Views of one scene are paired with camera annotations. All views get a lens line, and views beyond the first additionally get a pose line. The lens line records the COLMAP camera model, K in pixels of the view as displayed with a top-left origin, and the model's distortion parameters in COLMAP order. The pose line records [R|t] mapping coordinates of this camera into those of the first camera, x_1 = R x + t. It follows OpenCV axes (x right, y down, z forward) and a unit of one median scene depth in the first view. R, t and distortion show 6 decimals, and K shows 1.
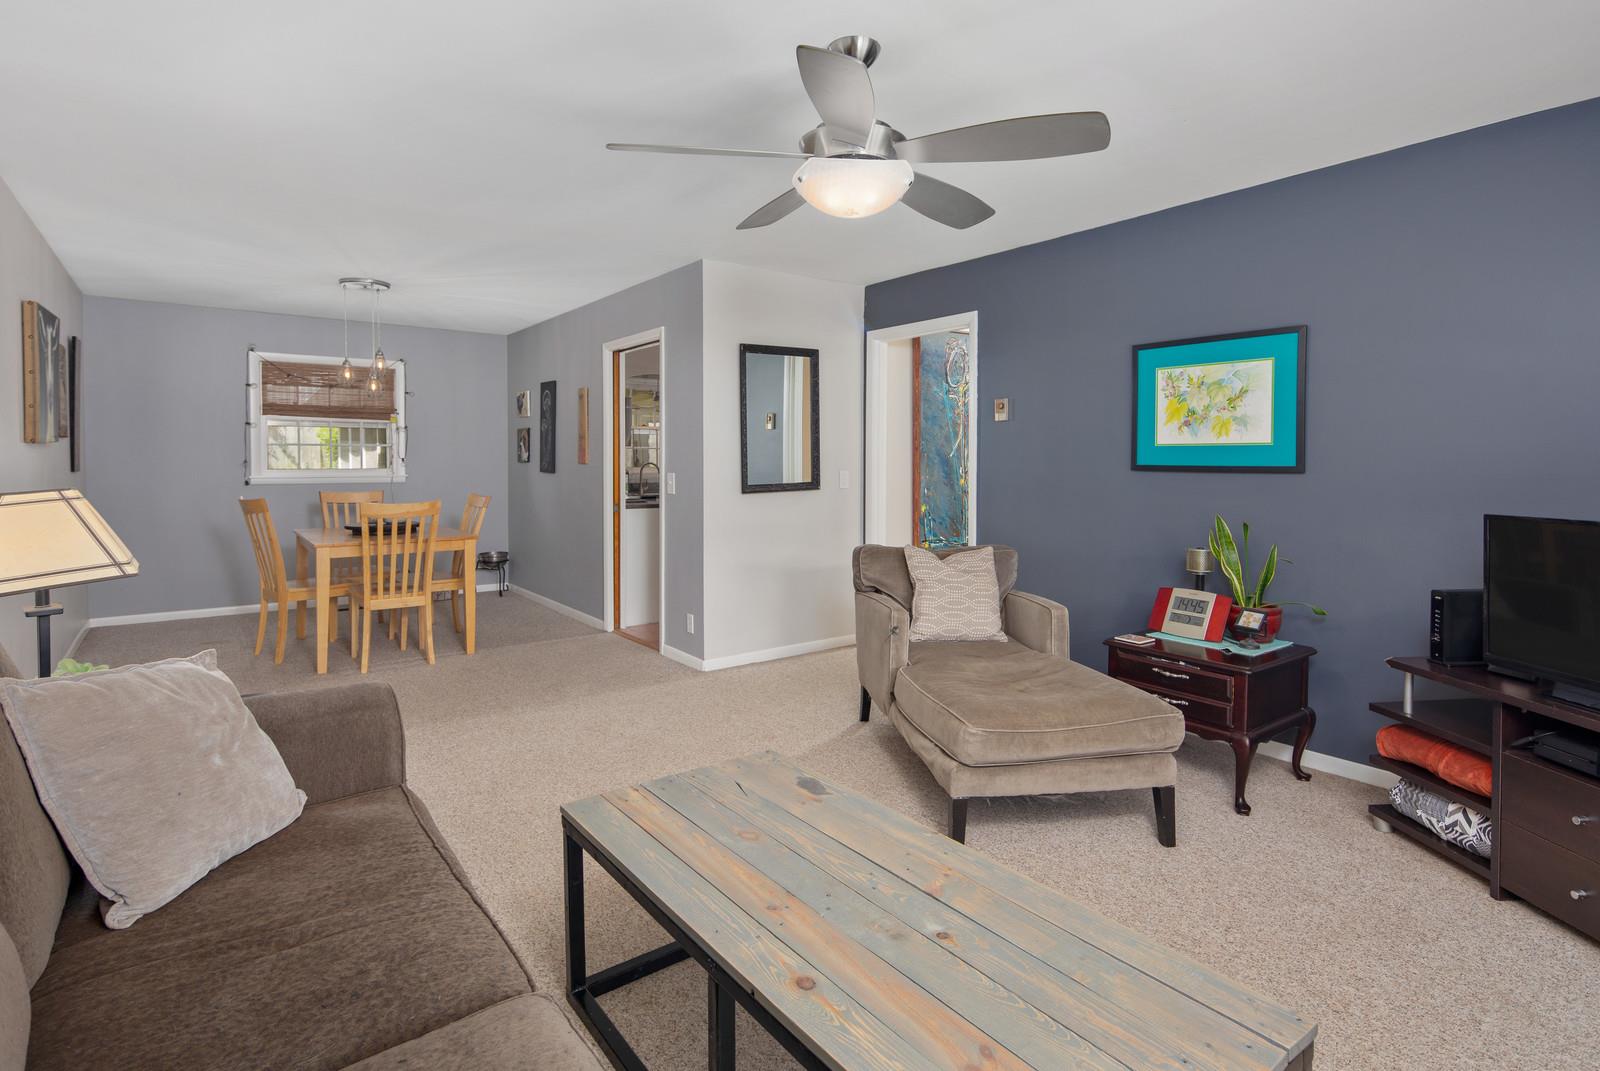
lens RADIAL K [[789.0, 0, 798.3], [0, 789.0, 475.4], [0, 0, 1]] dist [0.000894, -0.000206]
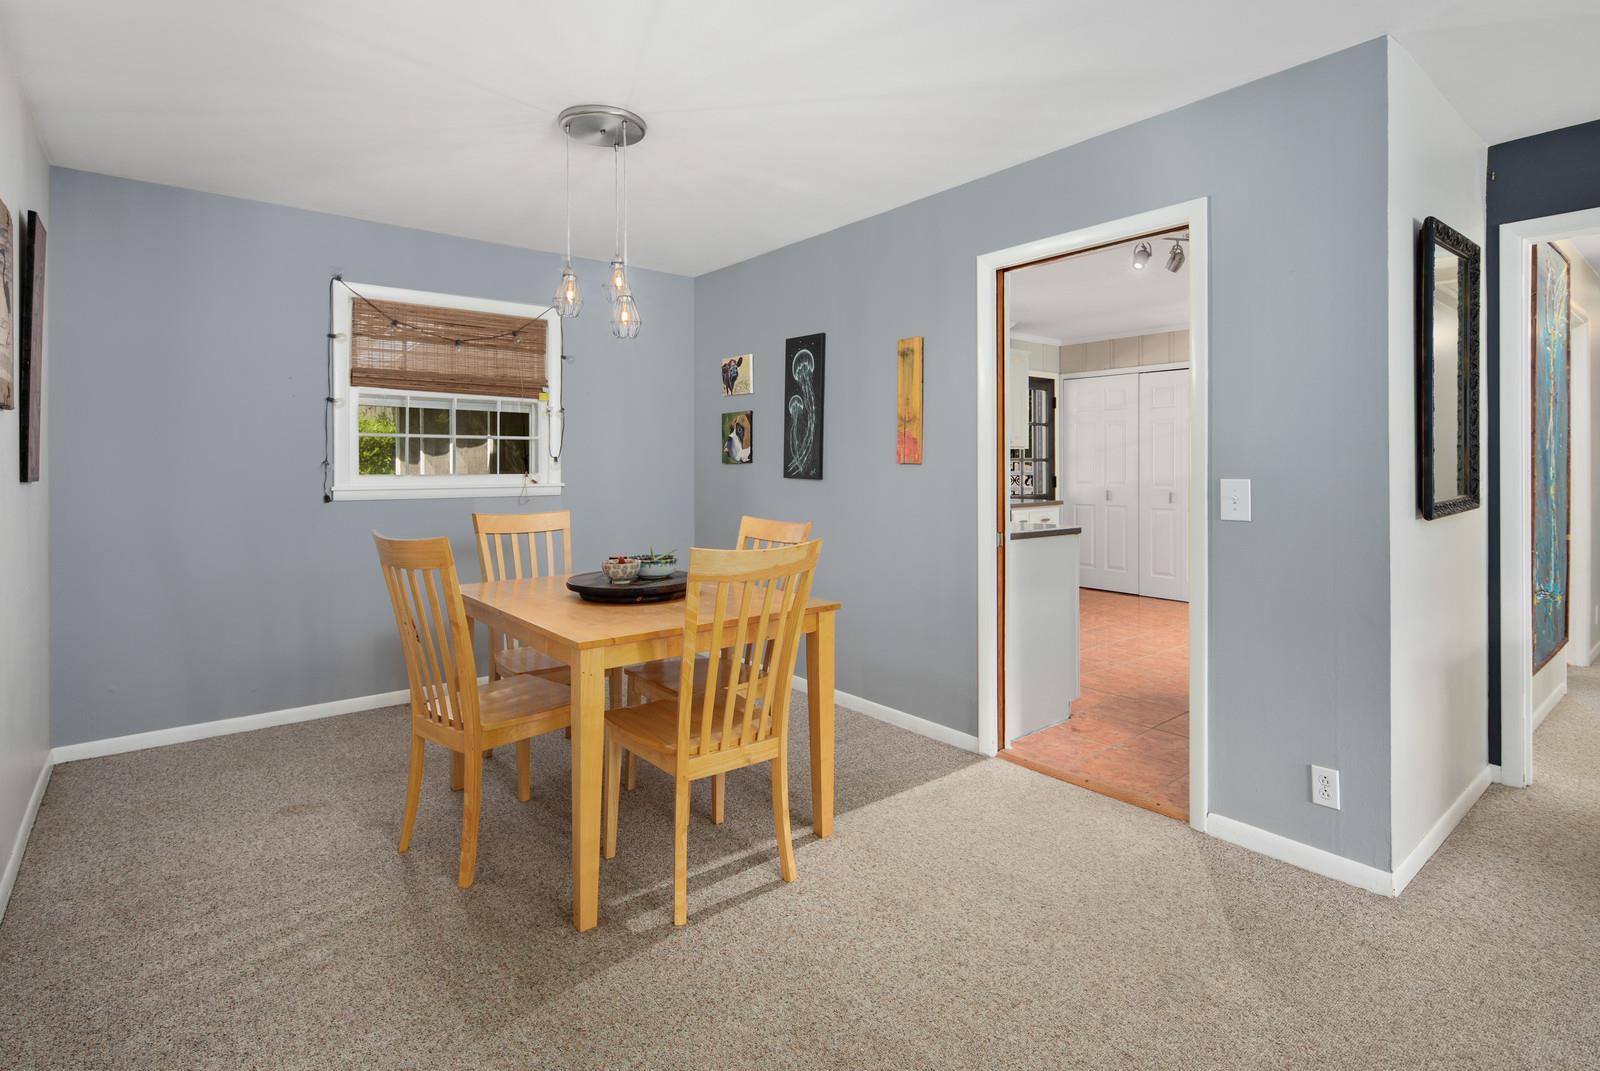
lens RADIAL K [[767.7, 0, 801.4], [0, 767.7, 457.7], [0, 0, 1]] dist [-0.003301, 0.000156]
pose [[0.999072, -0.003500, 0.042927, -0.362698], [0.004714, 0.999591, -0.028208, -0.003306], [-0.042811, 0.028384, 0.998680, 0.400980]]
